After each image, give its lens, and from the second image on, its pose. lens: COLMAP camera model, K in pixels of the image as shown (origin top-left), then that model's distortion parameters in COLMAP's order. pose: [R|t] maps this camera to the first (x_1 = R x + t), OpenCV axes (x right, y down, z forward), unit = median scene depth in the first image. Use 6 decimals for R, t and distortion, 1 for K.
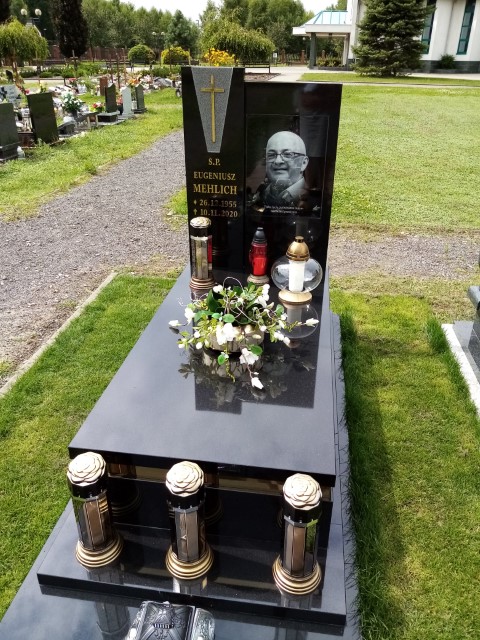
lens RADIAL K [[503.1, 0, 240.0], [0, 503.1, 320.0], [0, 0, 1]] dist [0.018255, -0.067373]
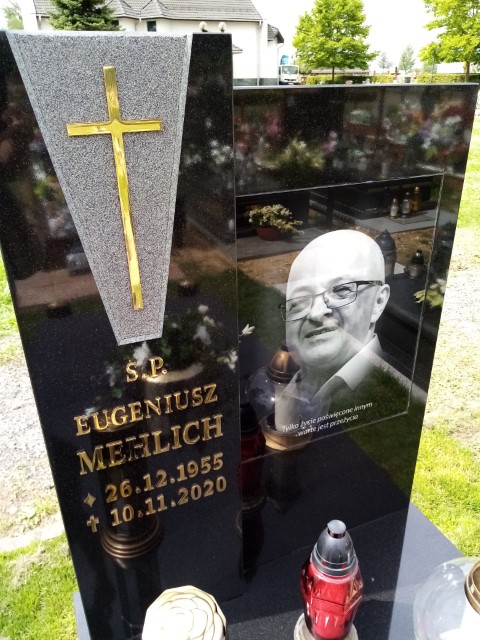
lens RADIAL K [[503.1, 0, 240.0], [0, 503.1, 320.0], [0, 0, 1]] dist [0.018255, -0.067373]
pose [[0.853221, -0.241918, 0.462049, -0.129694], [0.259365, 0.965415, 0.026525, -0.332468], [-0.452486, 0.097207, 0.886458, 0.718435]]
